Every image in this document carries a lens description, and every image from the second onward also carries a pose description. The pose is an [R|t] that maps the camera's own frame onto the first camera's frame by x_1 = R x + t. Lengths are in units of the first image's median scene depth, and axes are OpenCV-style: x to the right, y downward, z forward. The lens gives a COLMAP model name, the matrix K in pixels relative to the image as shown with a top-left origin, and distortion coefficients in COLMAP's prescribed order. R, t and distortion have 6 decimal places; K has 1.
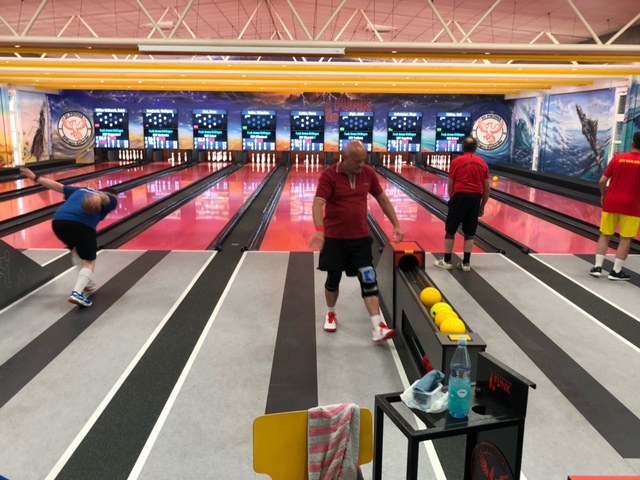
lens RADIAL K [[583.3, 0, 320.0], [0, 583.3, 240.0], [0, 0, 1]] dist [0.100547, -0.295753]
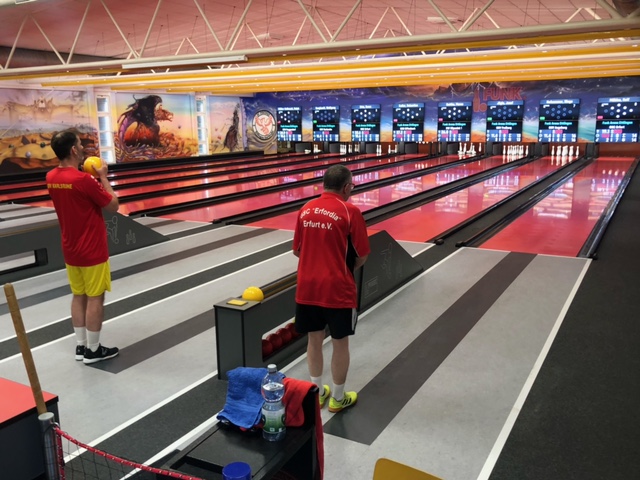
lens RADIAL K [[592.1, 0, 320.0], [0, 592.1, 240.0], [0, 0, 1]] dist [-0.003175, -0.012518]
pose [[0.869255, 0.073144, -0.488923, 0.288707], [-0.068071, 0.997283, 0.028173, 0.001618], [0.489655, 0.008792, 0.871872, 0.009934]]
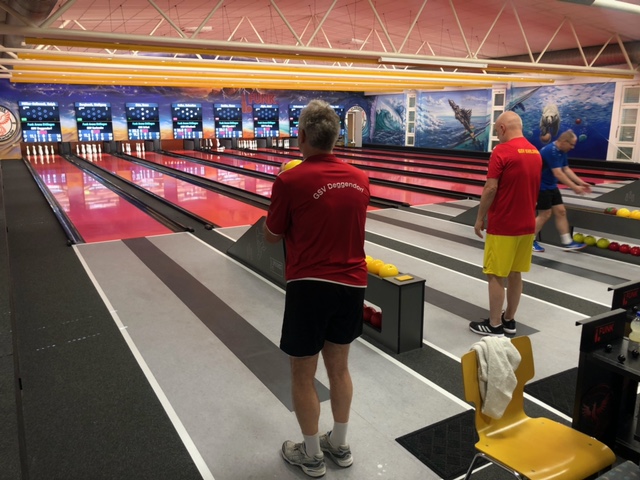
lens RADIAL K [[515.0, 0, 320.0], [0, 515.0, 240.0], [0, 0, 1]] dist [0.000866, 0.004933]
pose [[0.872548, -0.126565, 0.471848, -0.379751], [0.104819, 0.991866, 0.072218, -0.005274], [-0.477150, -0.013555, 0.878717, 0.003975]]
